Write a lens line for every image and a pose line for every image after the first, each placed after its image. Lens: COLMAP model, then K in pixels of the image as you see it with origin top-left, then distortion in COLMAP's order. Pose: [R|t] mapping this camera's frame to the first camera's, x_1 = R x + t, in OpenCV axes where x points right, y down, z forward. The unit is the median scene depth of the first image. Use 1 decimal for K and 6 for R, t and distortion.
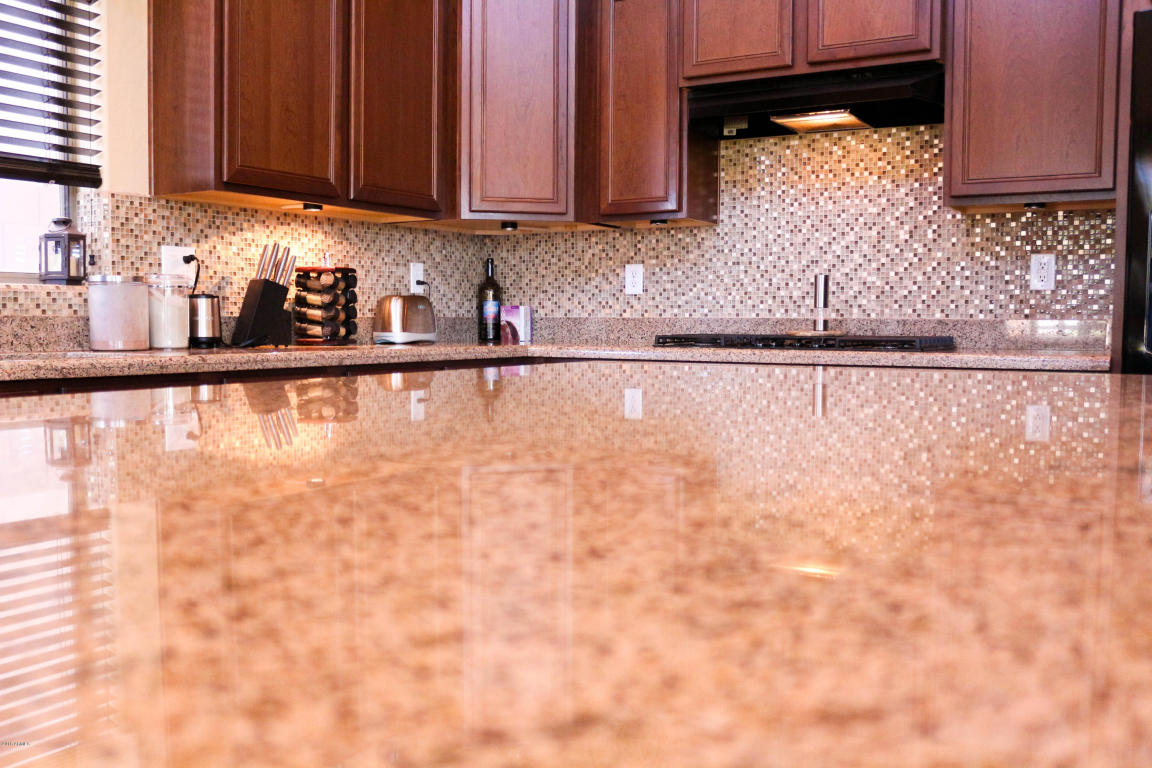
lens RADIAL K [[1048.4, 0, 556.9], [0, 1048.4, 383.0], [0, 0, 1]] dist [-0.101107, 0.000000]
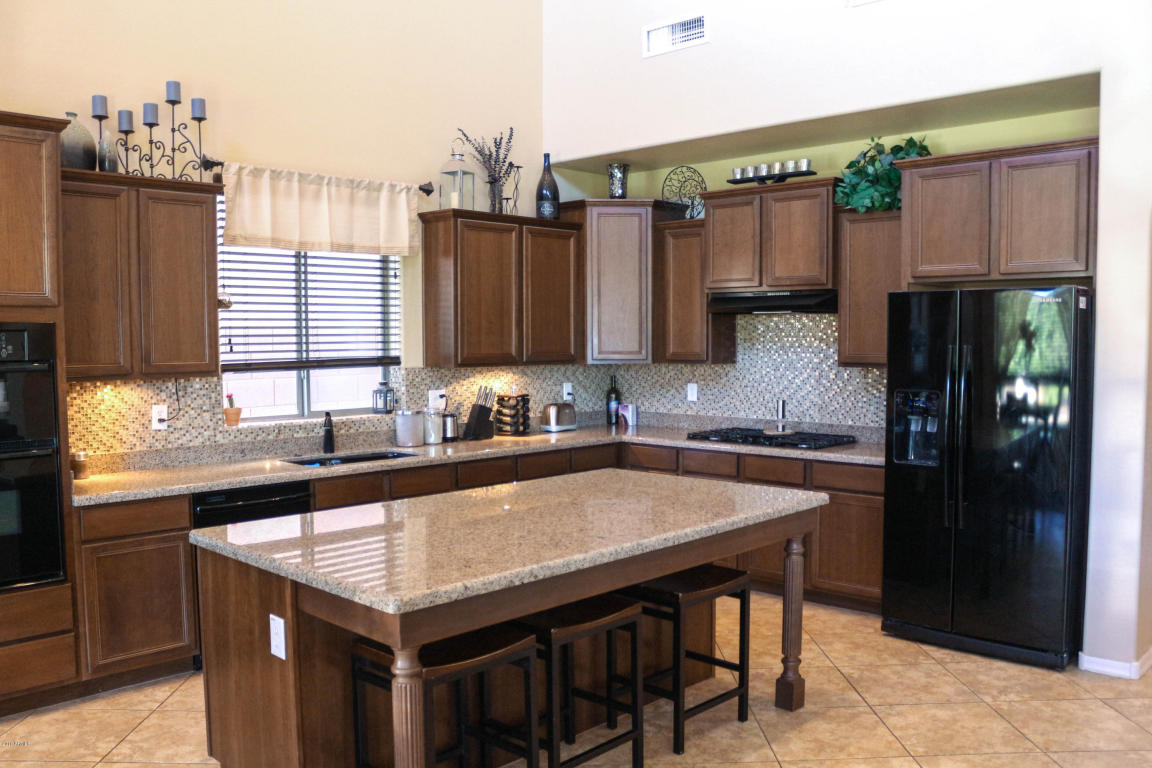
lens RADIAL K [[953.1, 0, 572.8], [0, 953.1, 389.3], [0, 0, 1]] dist [-0.151348, 0.126174]
pose [[0.979007, 0.003725, -0.203792, 0.235485], [-0.004815, 0.999977, -0.004849, -0.112521], [0.203769, 0.005728, 0.979002, -0.663478]]
